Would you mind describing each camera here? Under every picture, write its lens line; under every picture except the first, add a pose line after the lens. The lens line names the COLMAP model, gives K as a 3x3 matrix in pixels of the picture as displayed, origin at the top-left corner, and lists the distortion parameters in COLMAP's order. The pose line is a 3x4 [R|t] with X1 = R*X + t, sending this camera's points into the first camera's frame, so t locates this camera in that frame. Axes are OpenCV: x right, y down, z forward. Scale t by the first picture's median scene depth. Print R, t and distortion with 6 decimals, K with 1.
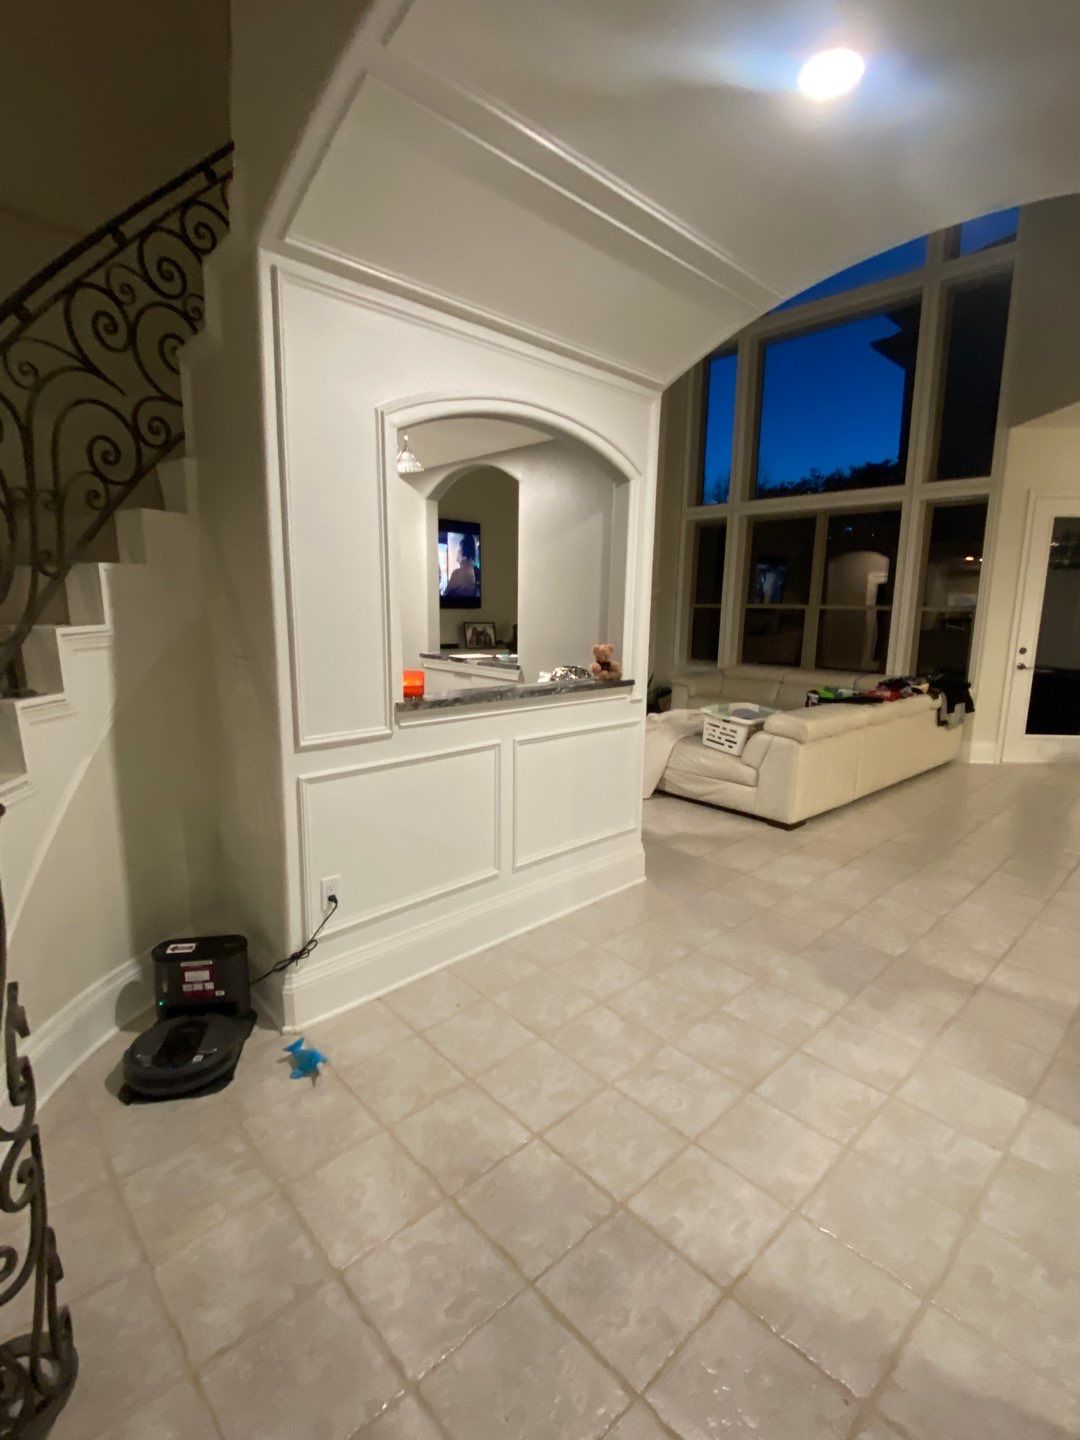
lens RADIAL K [[682.5, 0, 536.9], [0, 682.5, 716.8], [0, 0, 1]] dist [0.063231, -0.058170]
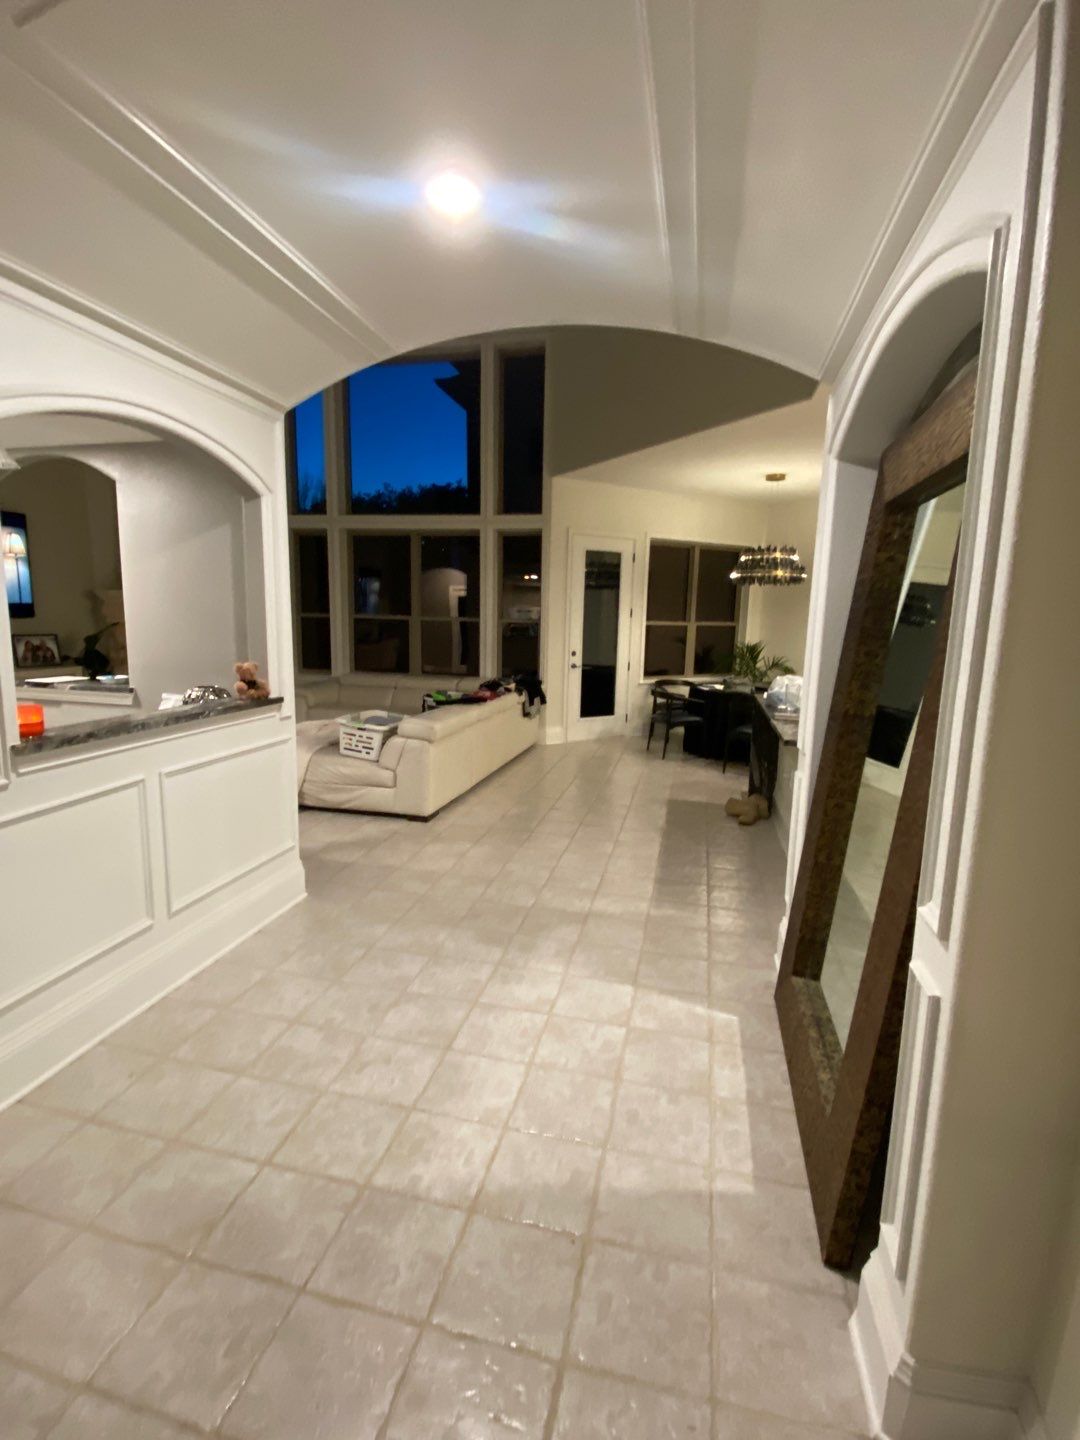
lens RADIAL K [[682.5, 0, 536.9], [0, 682.5, 716.8], [0, 0, 1]] dist [0.063231, -0.058170]
pose [[0.837163, -0.079985, 0.541074, -0.090334], [0.083686, 0.996333, 0.017803, -0.012186], [-0.540514, 0.030376, 0.840786, -0.039233]]
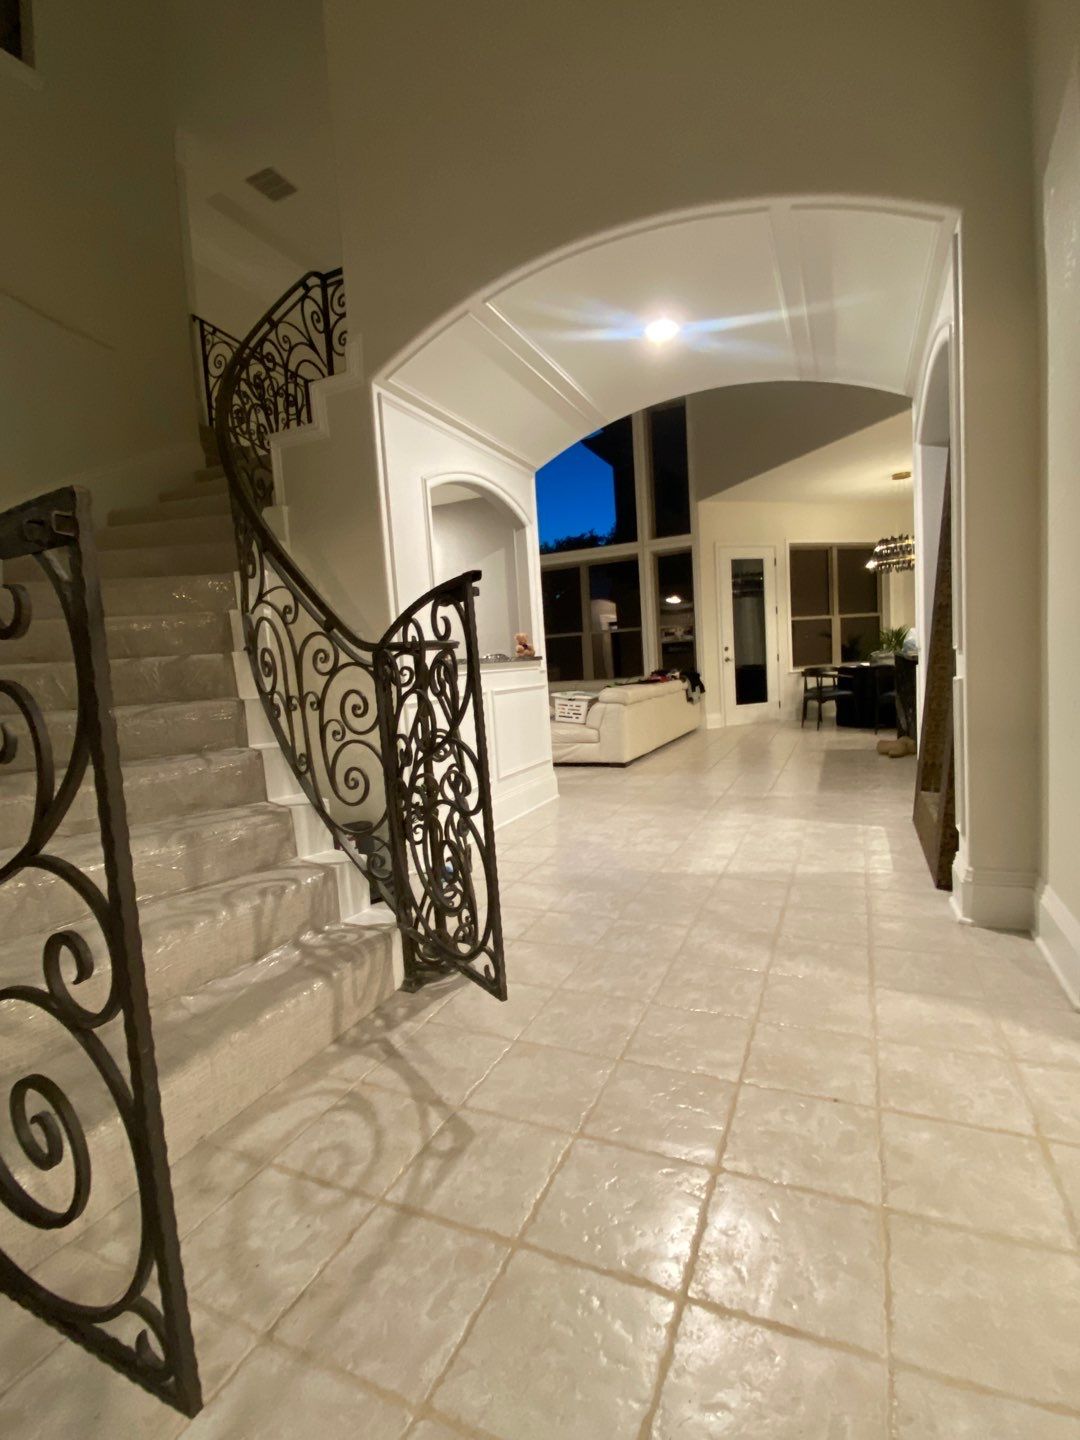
lens RADIAL K [[682.5, 0, 536.9], [0, 682.5, 716.8], [0, 0, 1]] dist [0.063231, -0.058170]
pose [[0.923103, -0.105211, 0.369881, -0.423797], [0.141318, 0.987355, -0.071836, 0.178371], [-0.357646, 0.118582, 0.926298, -0.357362]]
